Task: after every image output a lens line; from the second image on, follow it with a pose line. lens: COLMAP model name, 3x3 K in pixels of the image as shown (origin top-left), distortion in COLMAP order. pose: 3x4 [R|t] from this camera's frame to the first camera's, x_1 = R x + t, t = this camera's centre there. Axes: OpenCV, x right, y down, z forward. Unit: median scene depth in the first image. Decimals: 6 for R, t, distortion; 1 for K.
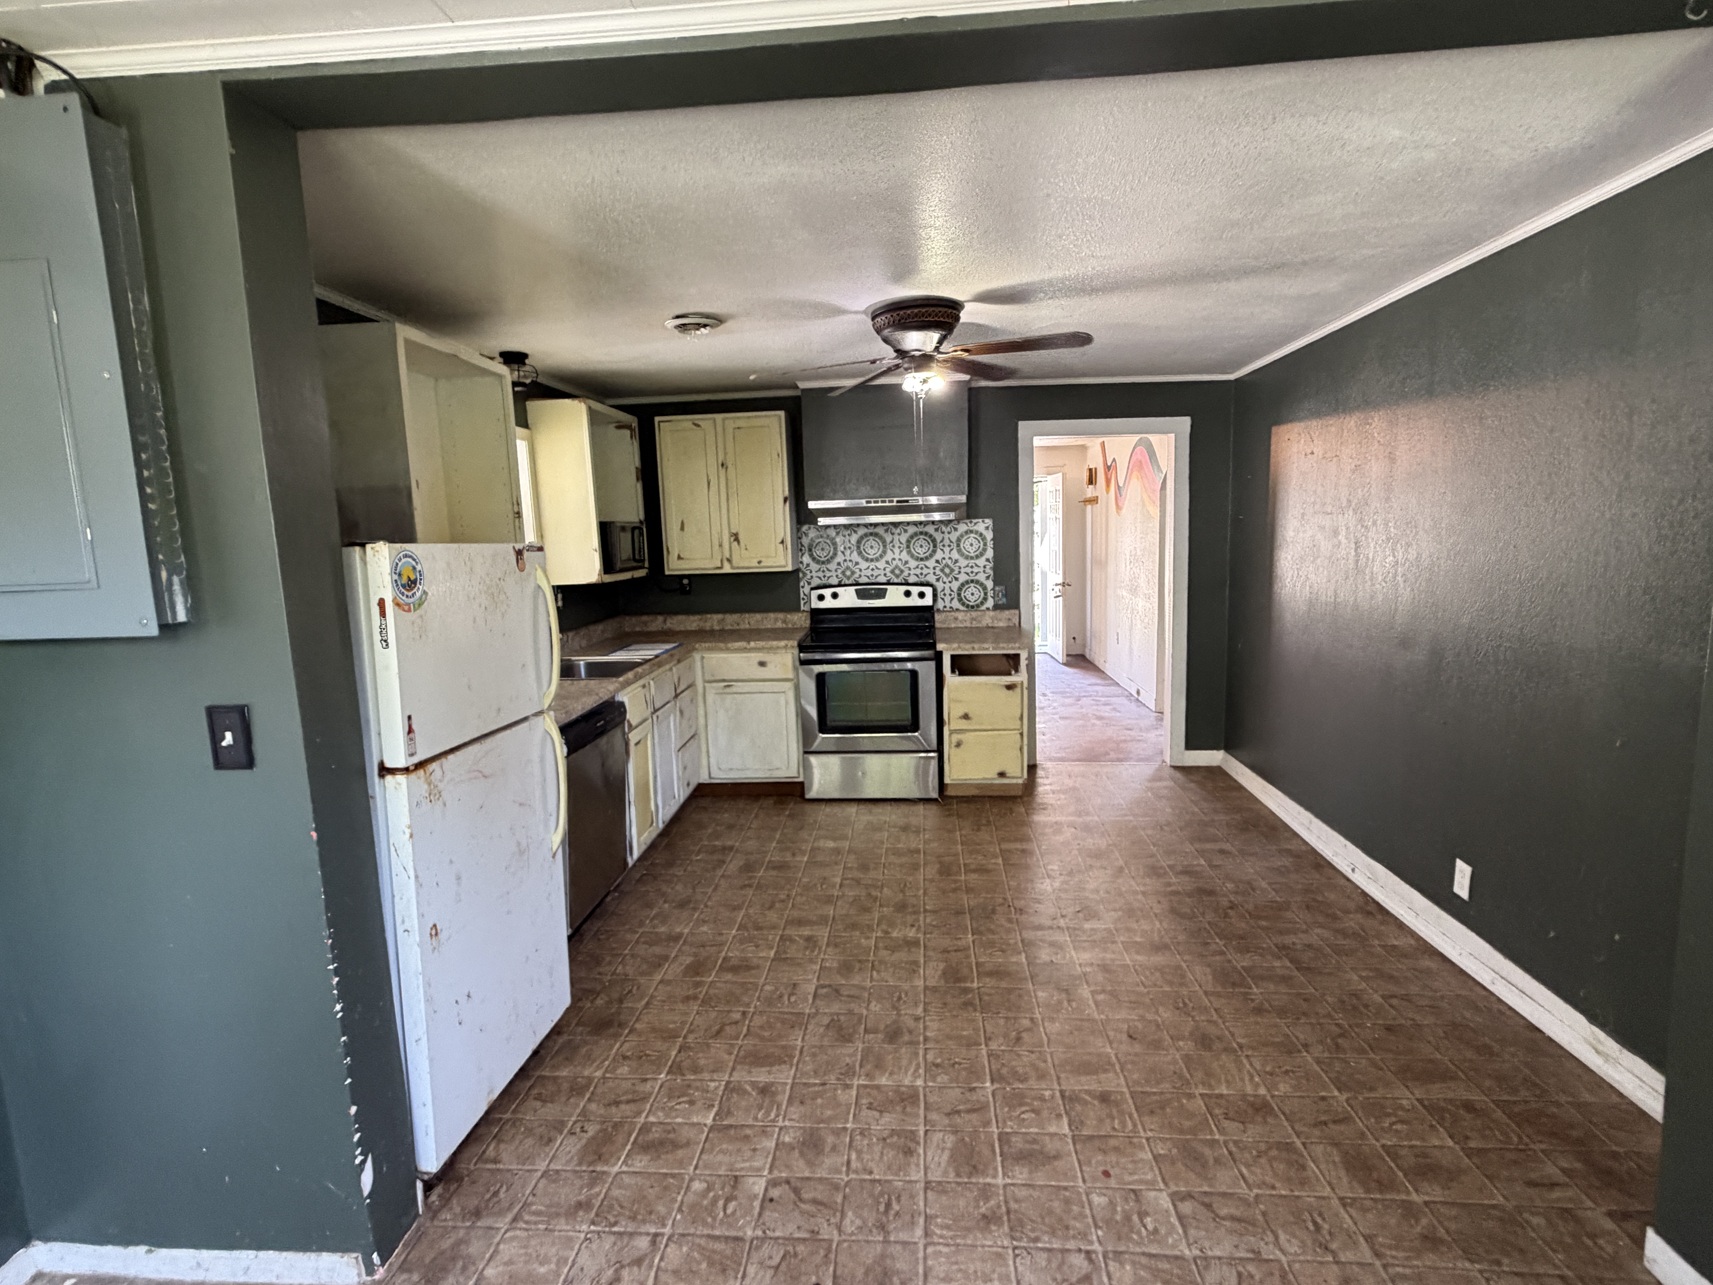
lens RADIAL K [[868.0, 0, 856.5], [0, 868.0, 642.5], [0, 0, 1]] dist [0.001282, -0.000465]
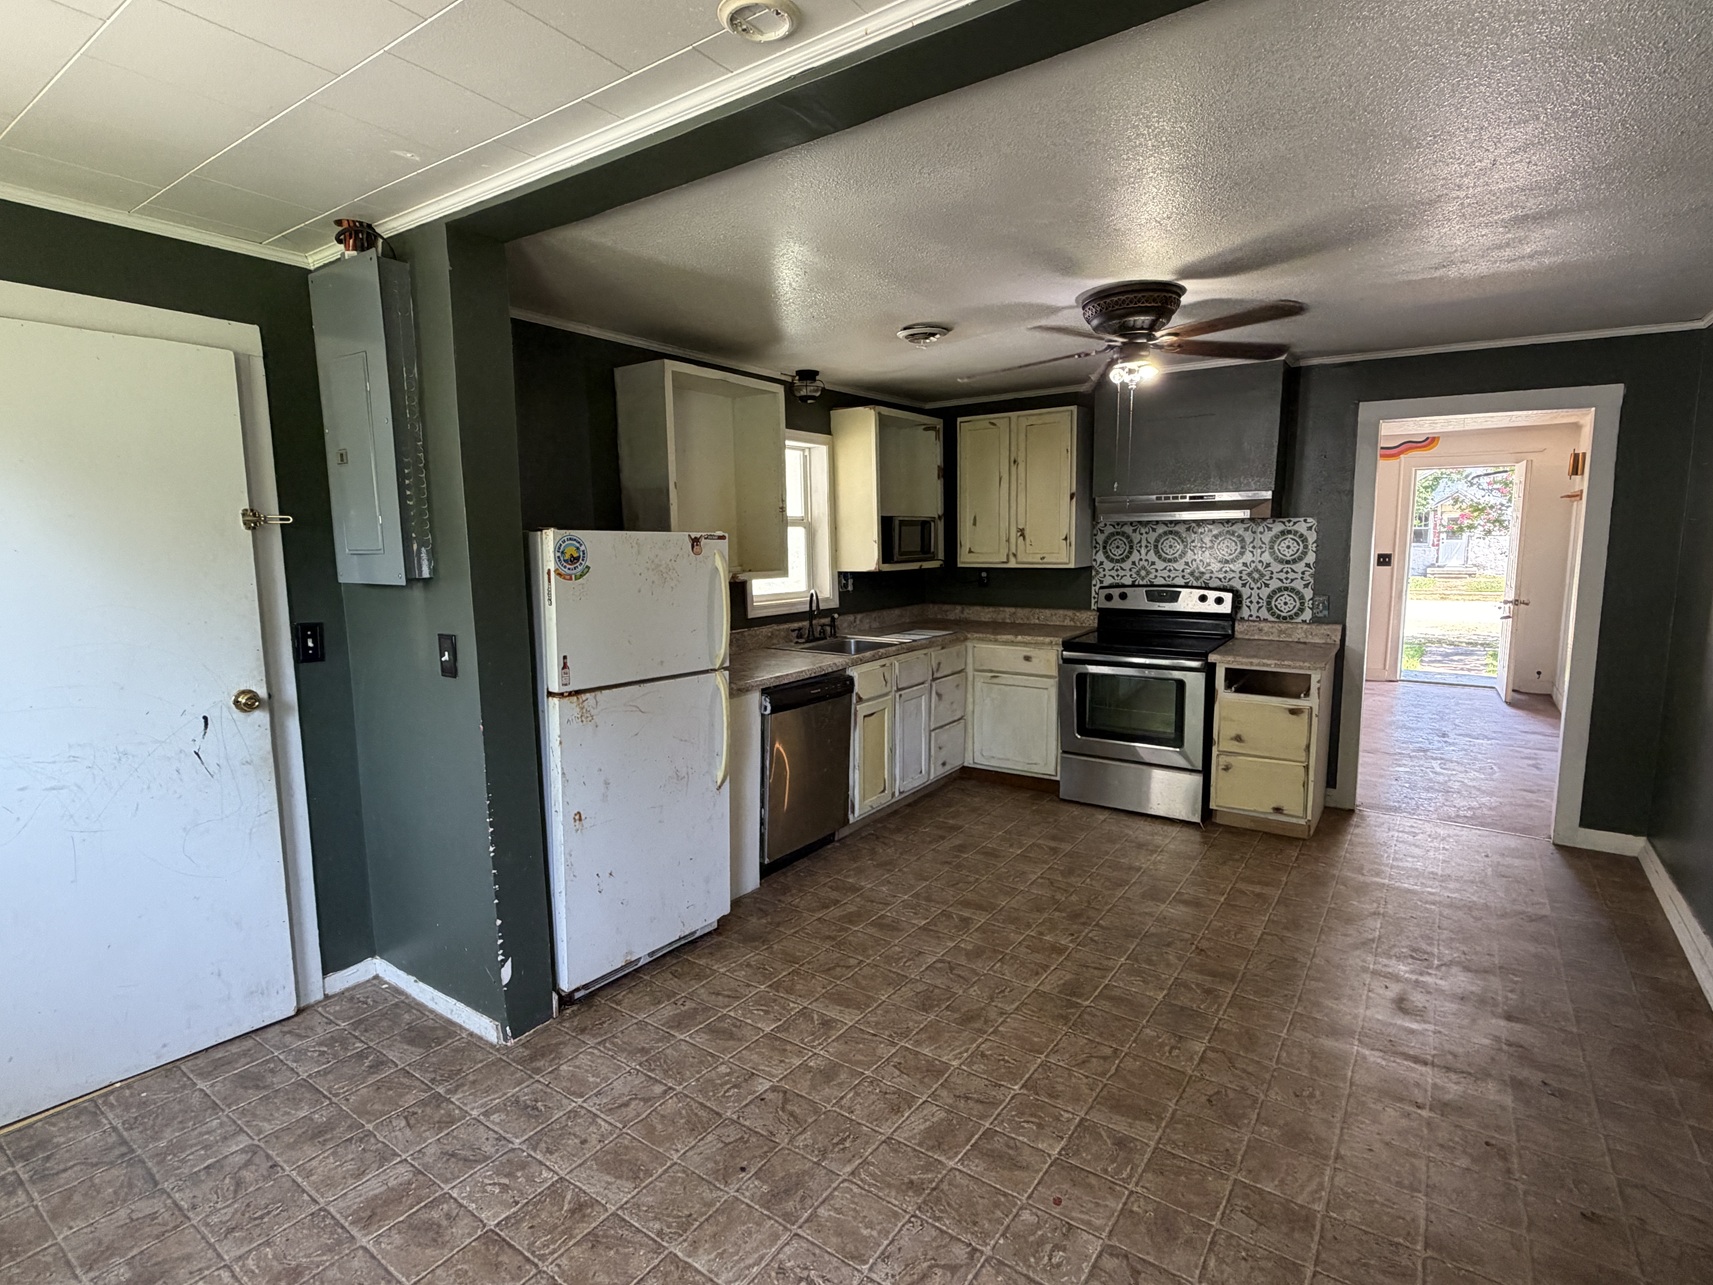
lens RADIAL K [[872.0, 0, 848.9], [0, 872.0, 649.5], [0, 0, 1]] dist [-0.000006, -0.000001]
pose [[0.852399, 0.089619, -0.515154, 0.240175], [-0.082920, 0.995904, 0.036049, -0.005220], [0.516275, 0.011989, 0.856339, 0.021359]]
